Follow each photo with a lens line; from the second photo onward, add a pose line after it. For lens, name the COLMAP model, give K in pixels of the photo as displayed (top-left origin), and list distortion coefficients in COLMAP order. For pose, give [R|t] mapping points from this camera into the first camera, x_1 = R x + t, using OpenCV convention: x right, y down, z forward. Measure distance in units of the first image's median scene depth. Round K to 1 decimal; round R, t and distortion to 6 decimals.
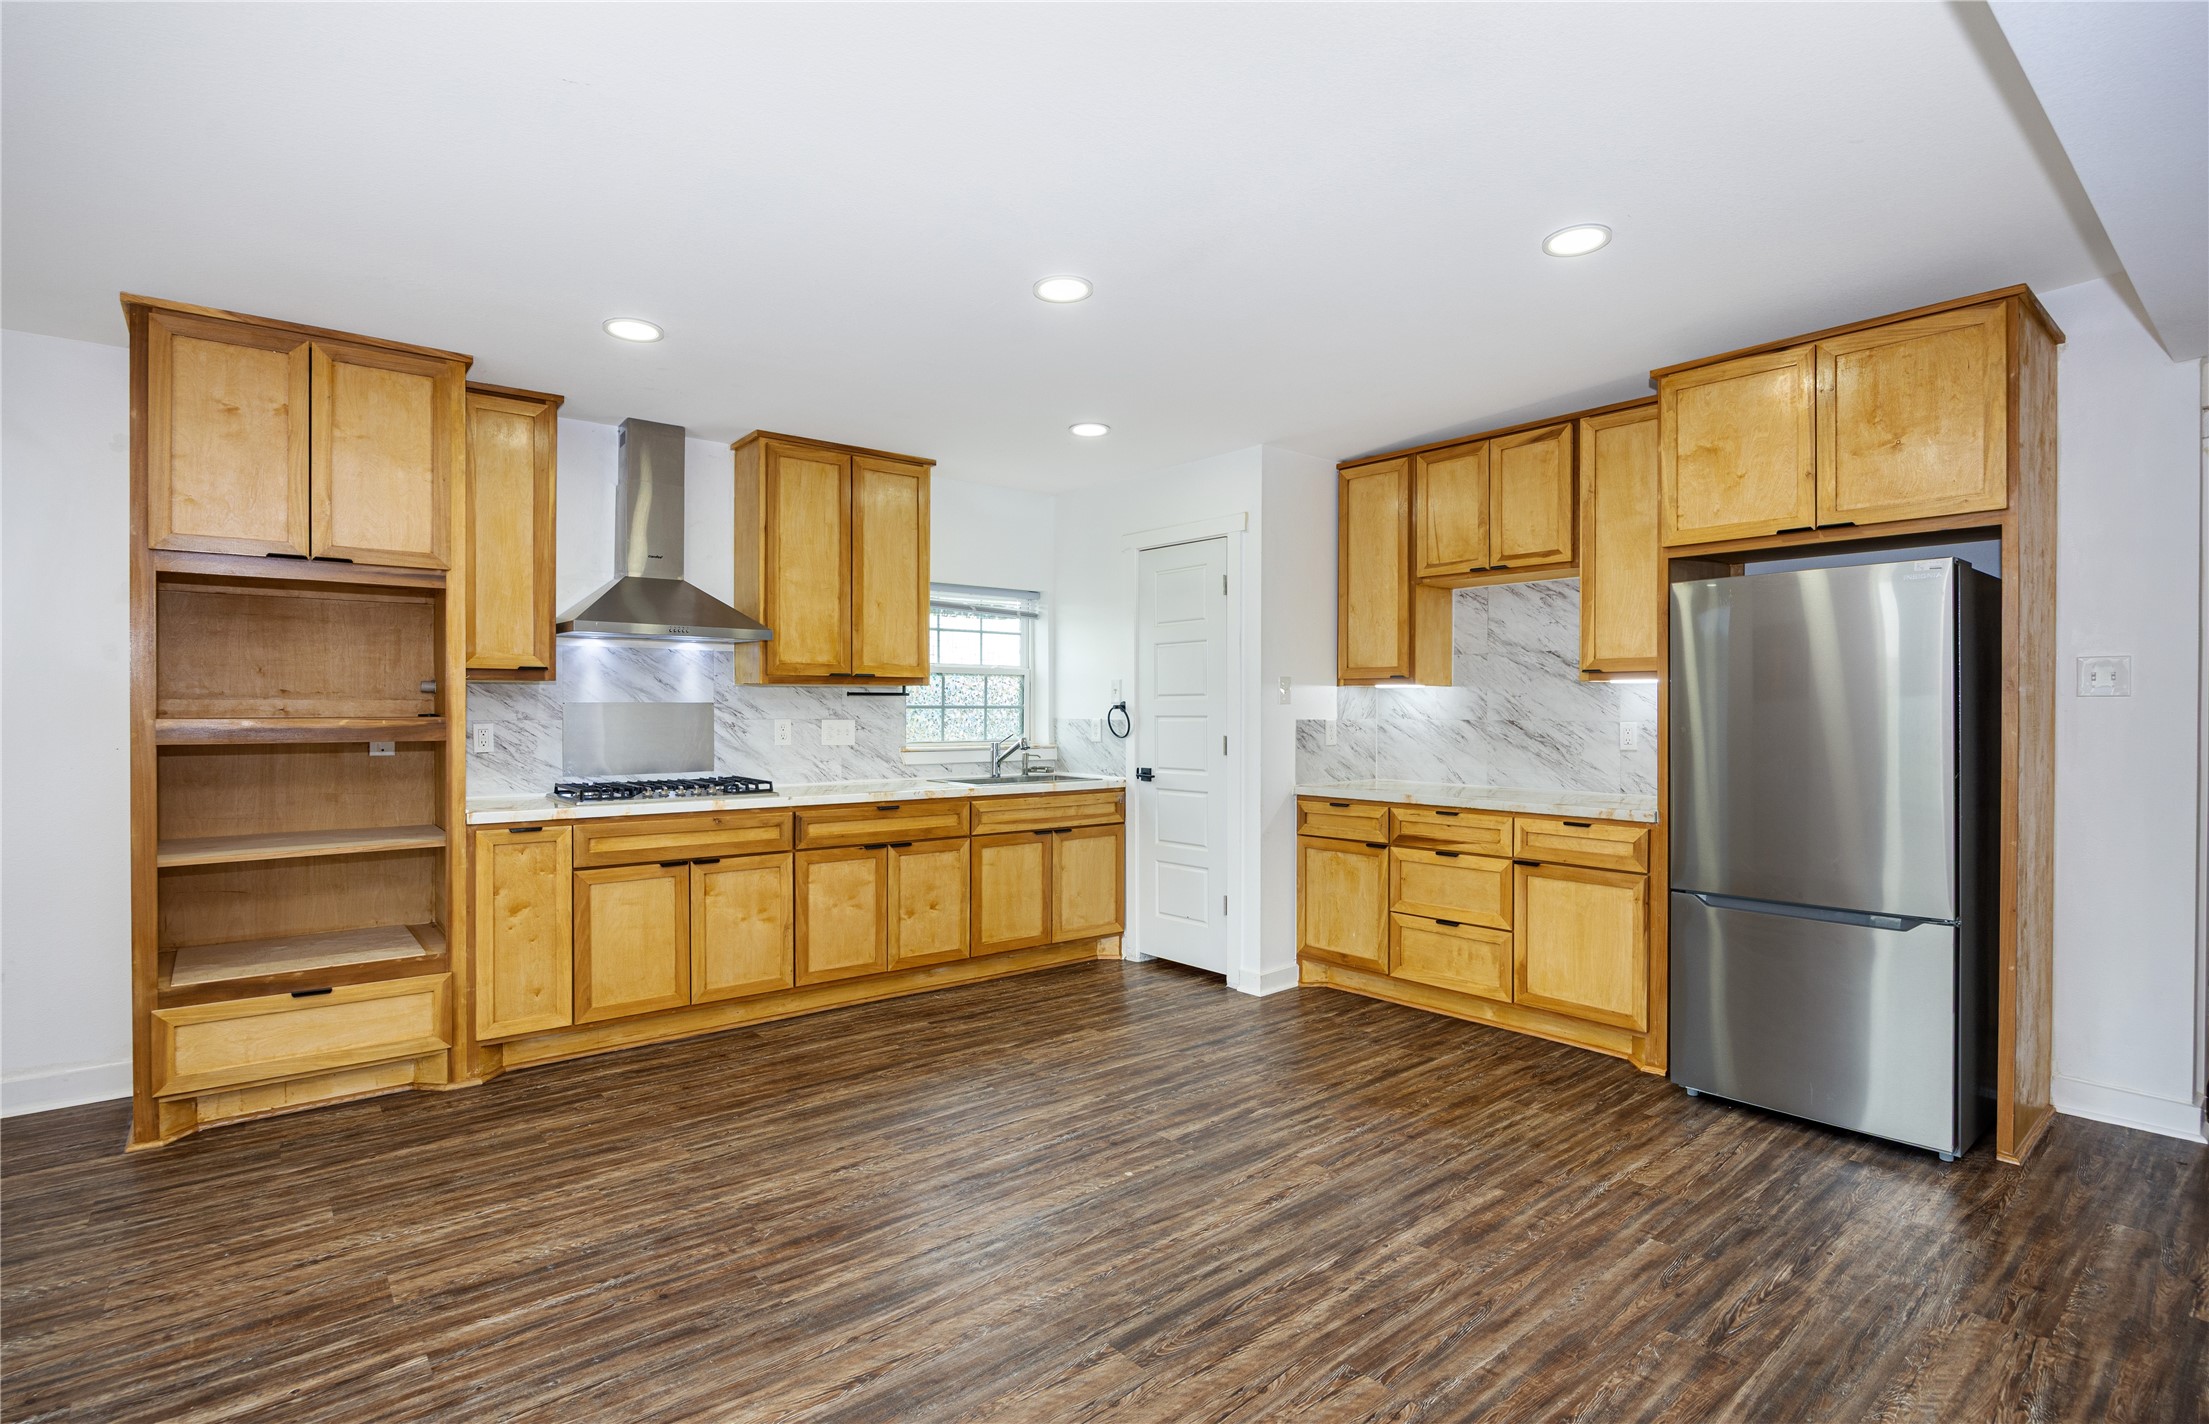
lens RADIAL K [[1058.5, 0, 1118.7], [0, 1058.5, 716.7], [0, 0, 1]] dist [-0.016827, 0.001710]
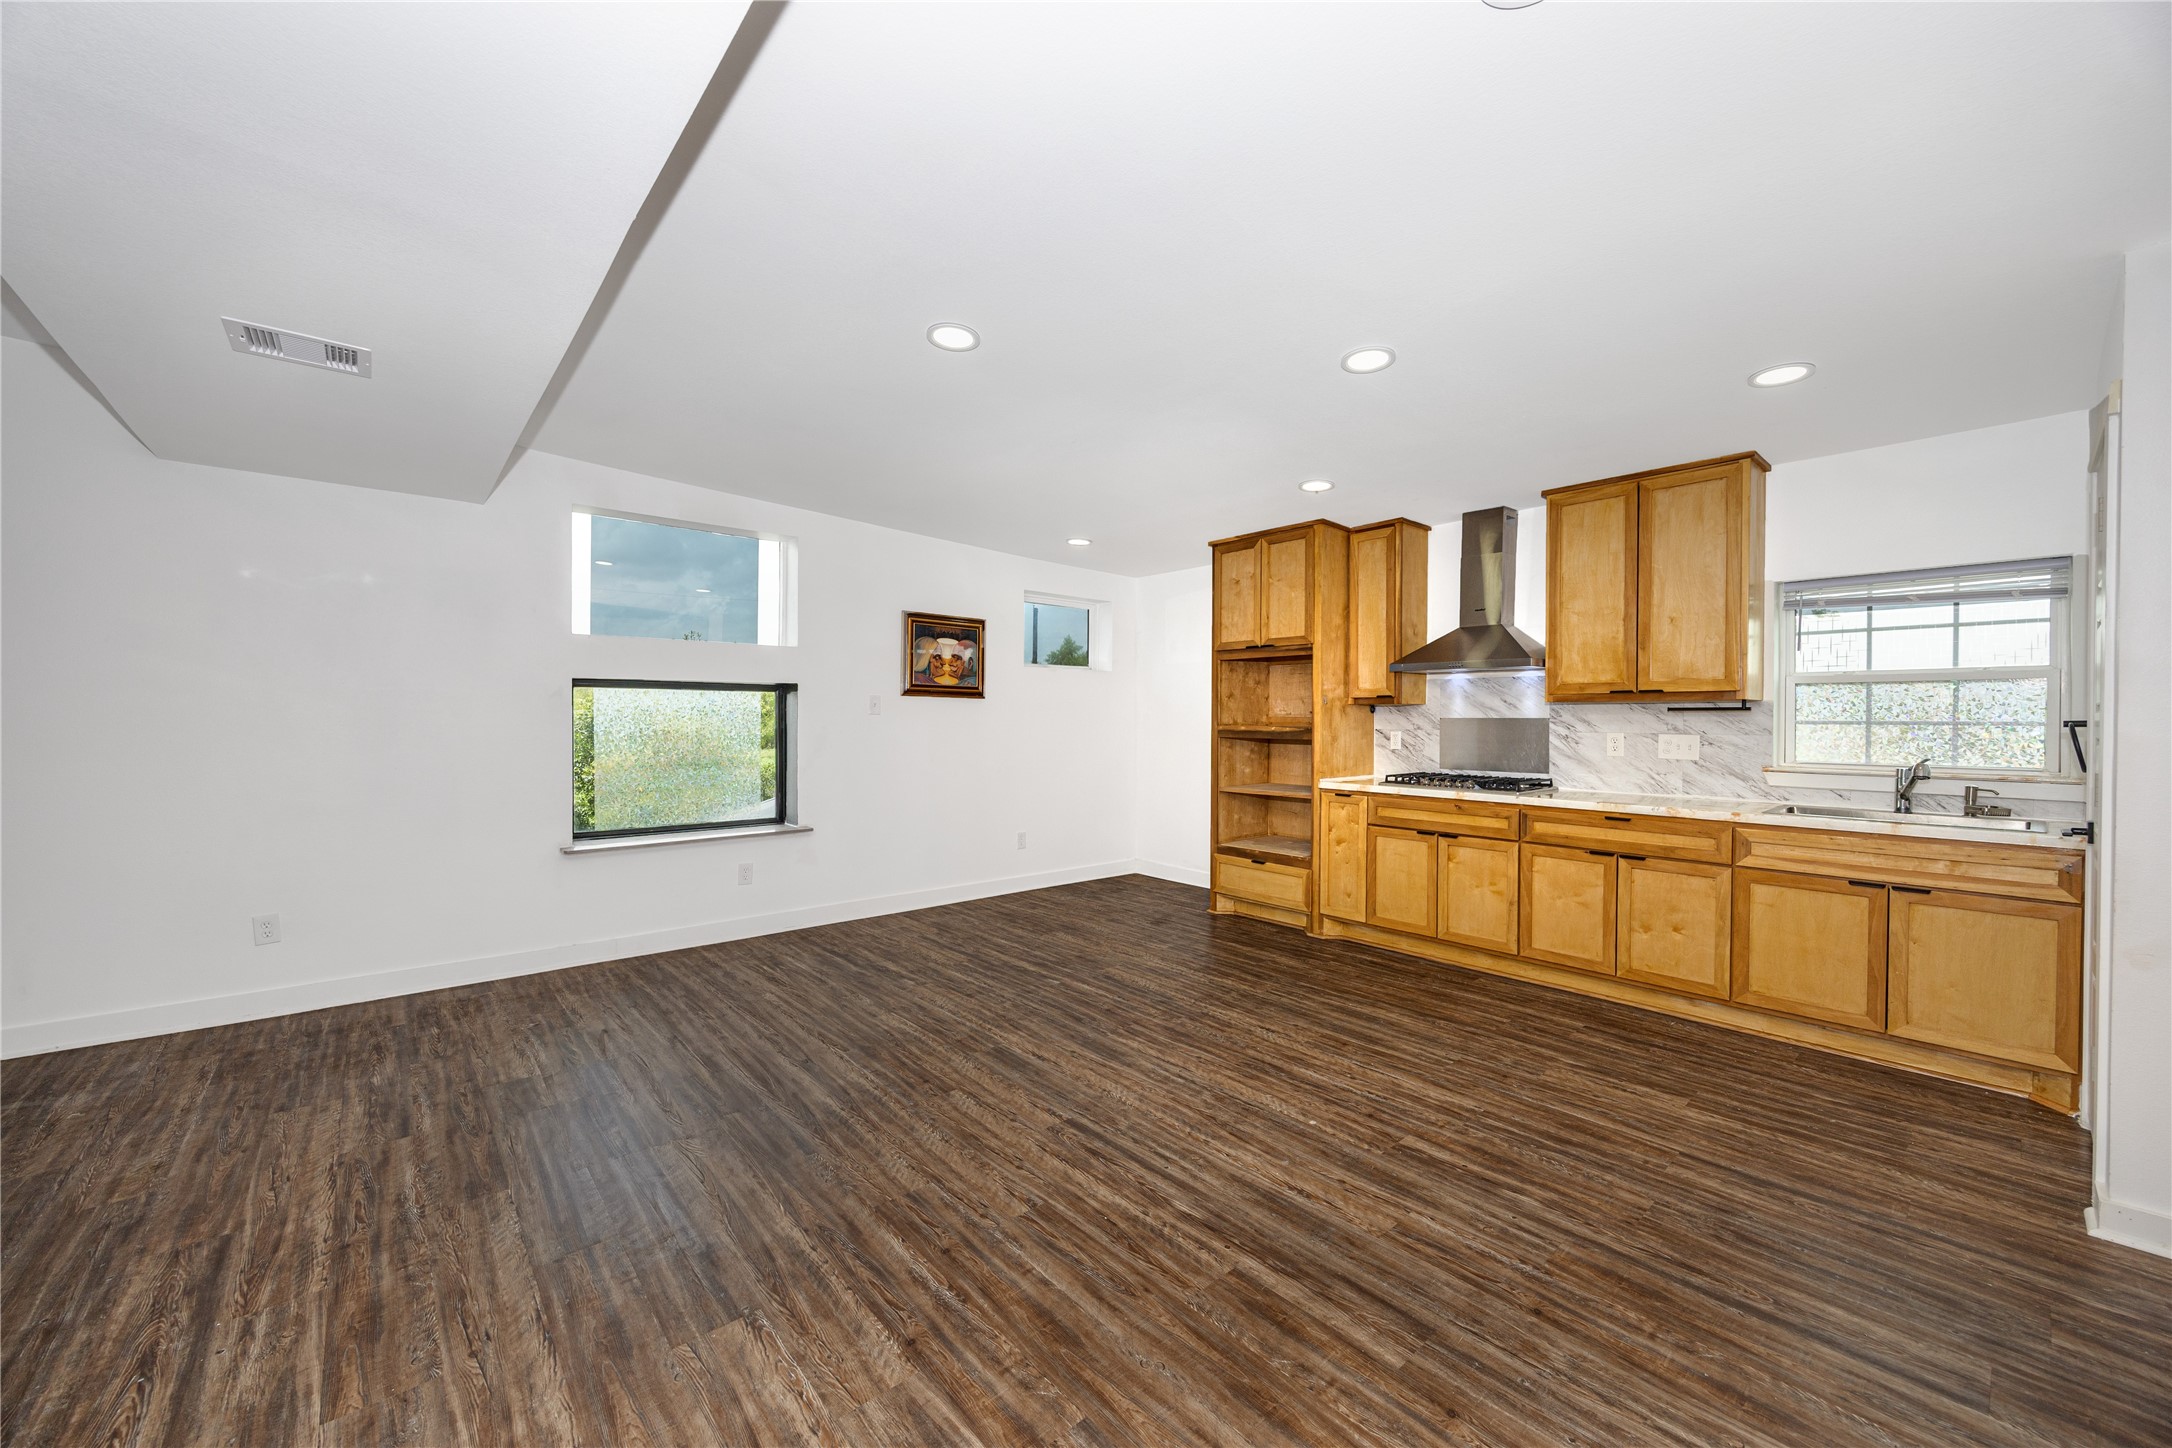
lens RADIAL K [[823.9, 0, 1096.0], [0, 823.9, 726.4], [0, 0, 1]] dist [-0.004607, -0.000124]
pose [[0.020440, 0.010484, -0.999736, 0.628743], [-0.012044, 0.999875, 0.010239, -0.007493], [0.999719, 0.011832, 0.020564, 0.509533]]
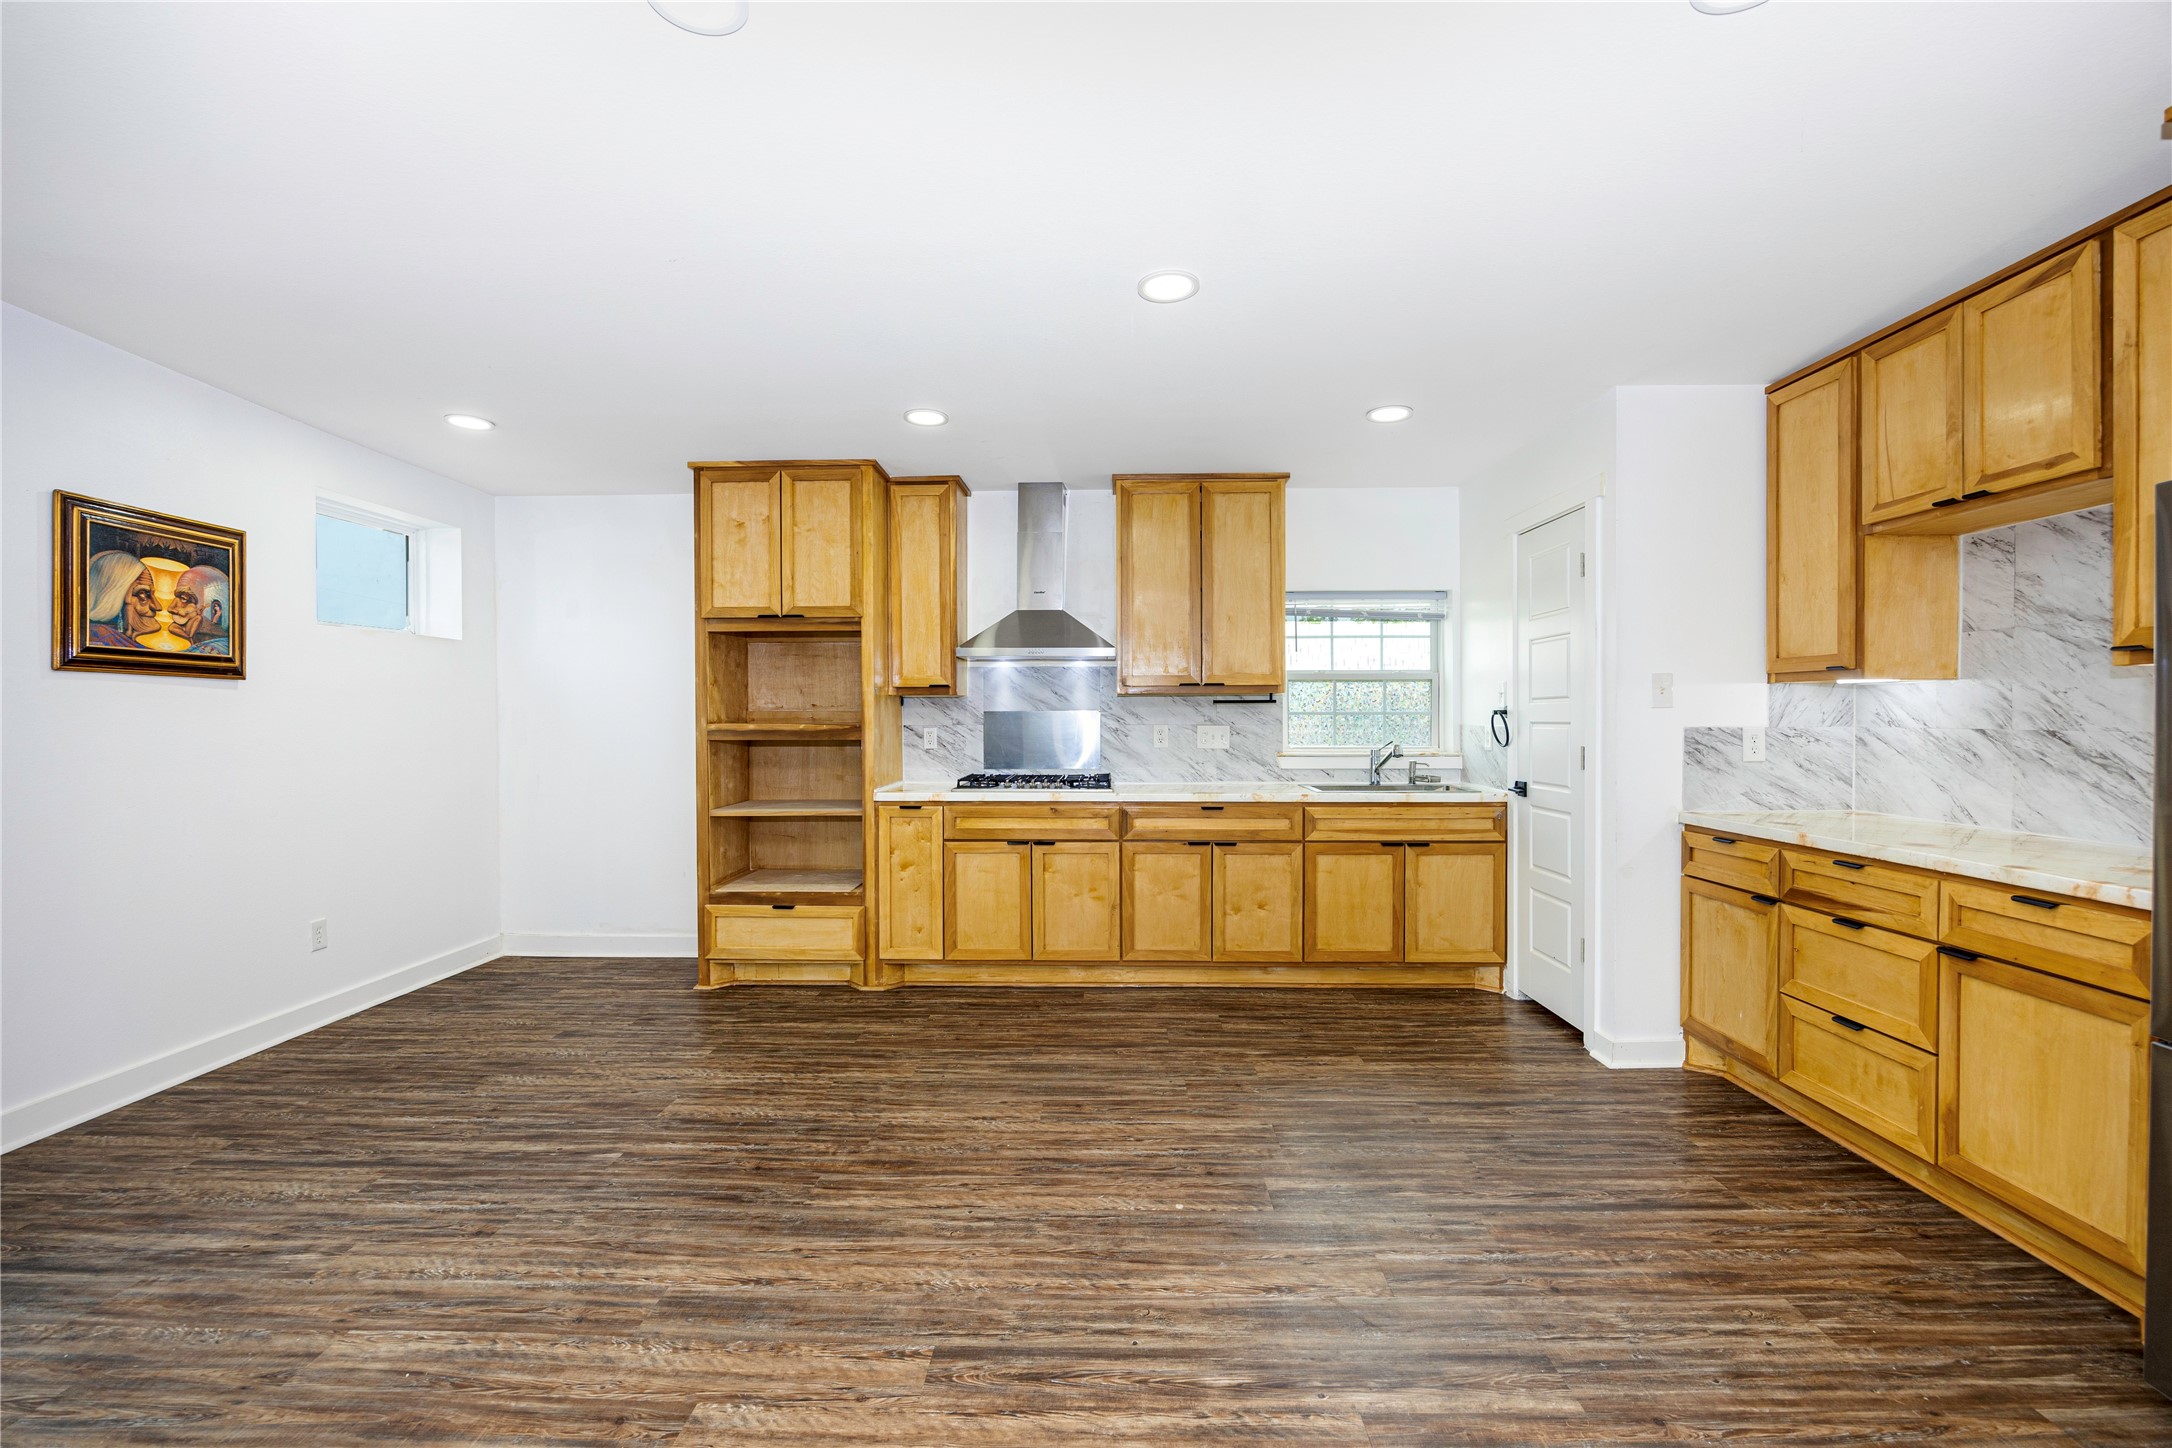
lens RADIAL K [[952.7, 0, 1087.6], [0, 952.7, 730.4], [0, 0, 1]] dist [-0.020014, 0.002934]
pose [[0.748375, 0.007093, -0.663238, 0.352129], [-0.001158, 0.999955, 0.009387, -0.001318], [0.663275, -0.006256, 0.748349, 0.215498]]
